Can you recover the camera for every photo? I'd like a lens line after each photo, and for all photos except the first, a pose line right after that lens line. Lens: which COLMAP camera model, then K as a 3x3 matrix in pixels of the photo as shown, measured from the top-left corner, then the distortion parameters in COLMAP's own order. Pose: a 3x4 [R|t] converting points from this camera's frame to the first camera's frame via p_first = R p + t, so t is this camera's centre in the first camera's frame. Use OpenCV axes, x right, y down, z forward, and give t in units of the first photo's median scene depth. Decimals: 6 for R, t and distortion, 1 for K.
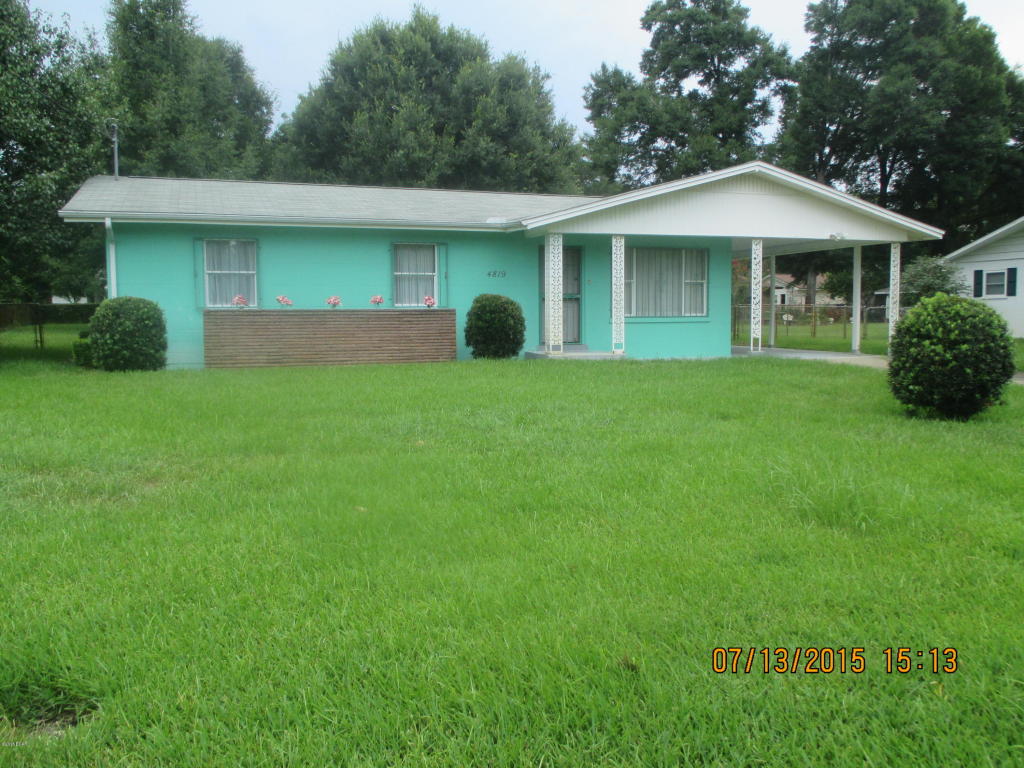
lens RADIAL K [[854.2, 0, 503.9], [0, 854.2, 384.7], [0, 0, 1]] dist [-0.024051, 0.006611]
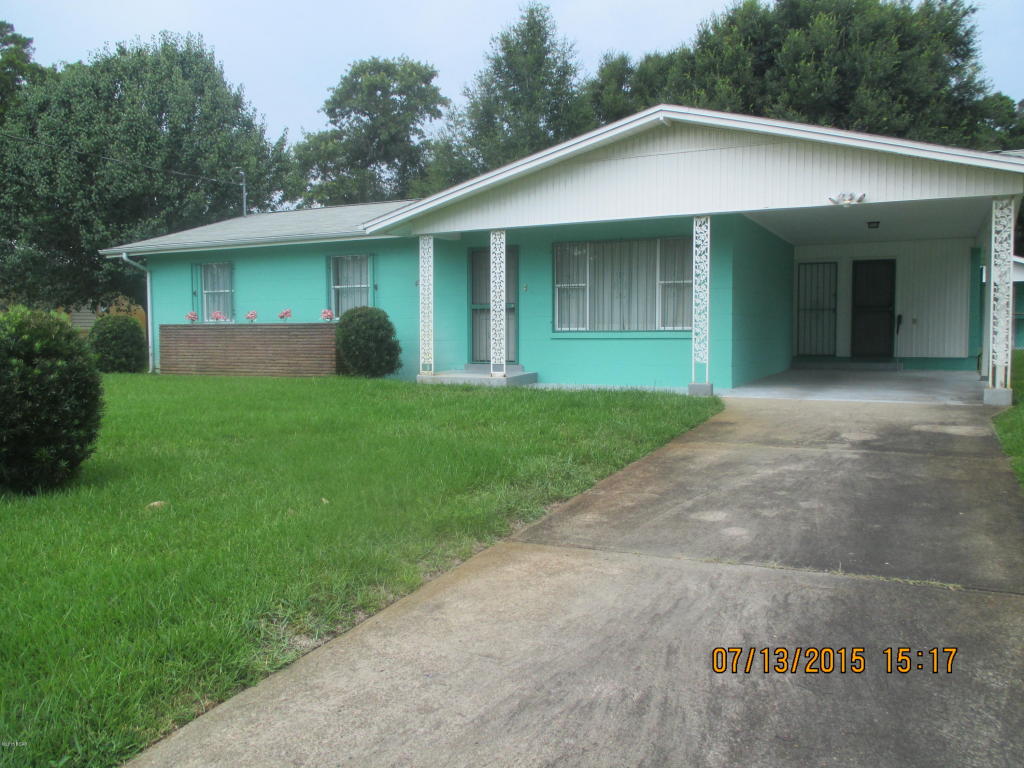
lens RADIAL K [[854.2, 0, 502.8], [0, 854.2, 380.0], [0, 0, 1]] dist [-0.024051, 0.006611]
pose [[0.688424, 0.047188, -0.723772, 0.587103], [-0.057536, 0.998290, 0.010360, -0.034578], [0.723023, 0.034510, 0.689962, 0.365483]]
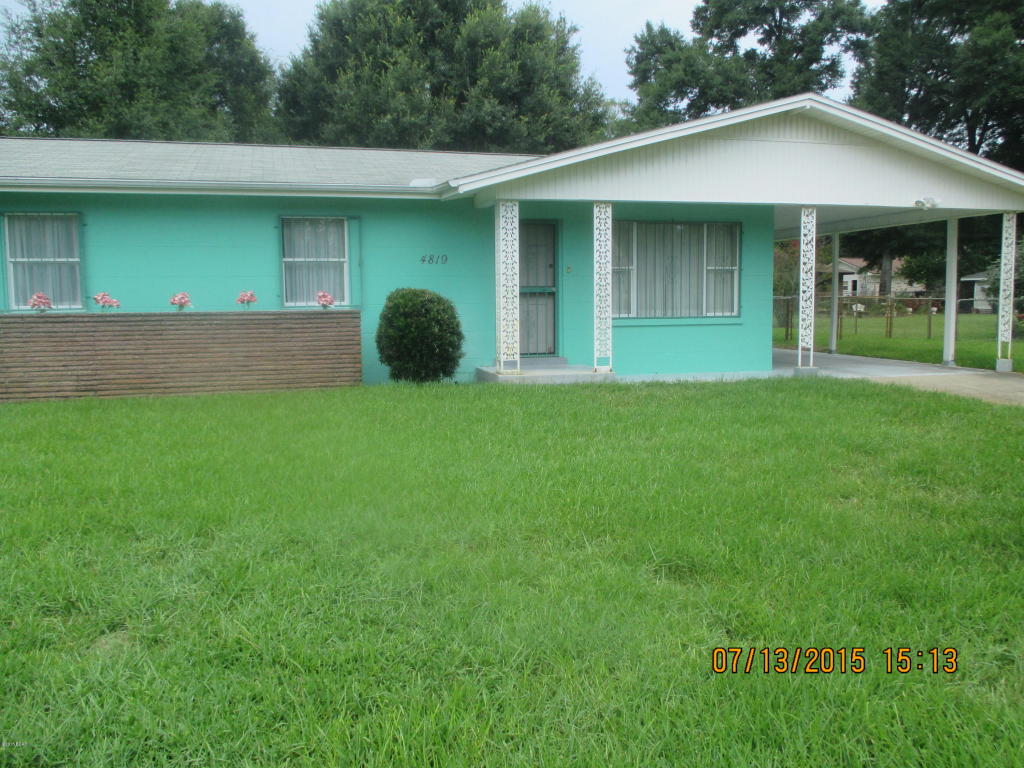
lens RADIAL K [[854.2, 0, 505.5], [0, 854.2, 384.7], [0, 0, 1]] dist [-0.024051, 0.006611]
pose [[0.997295, 0.004457, -0.073365, 0.086225], [-0.003282, 0.999865, 0.016127, -0.030473], [0.073427, -0.015842, 0.997175, 0.240844]]
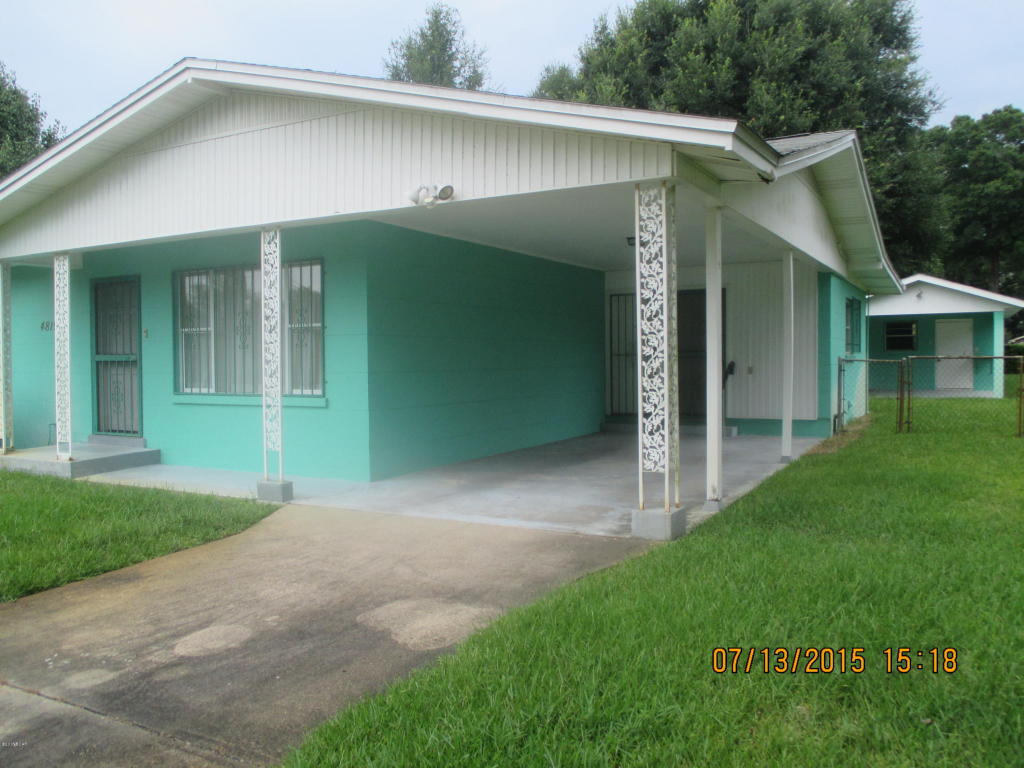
lens RADIAL K [[854.2, 0, 503.8], [0, 854.2, 379.3], [0, 0, 1]] dist [-0.024051, 0.006611]
pose [[0.653998, 0.020697, -0.756213, 0.614886], [-0.056238, 0.998190, -0.021317, -0.077623], [0.754403, 0.056469, 0.653979, 0.691693]]
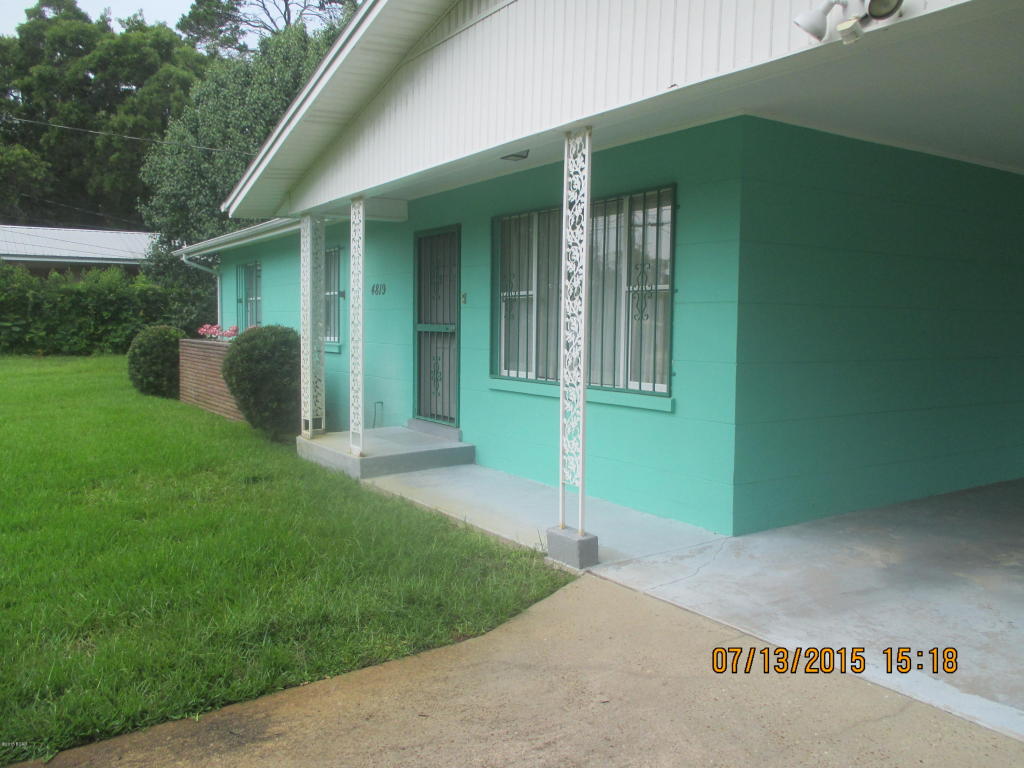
lens RADIAL K [[854.2, 0, 495.1], [0, 854.2, 381.6], [0, 0, 1]] dist [-0.024051, 0.006611]
pose [[0.222341, 0.078003, -0.971844, 0.488730], [-0.085711, 0.994499, 0.060212, -0.090261], [0.971194, 0.069910, 0.227803, 0.786977]]
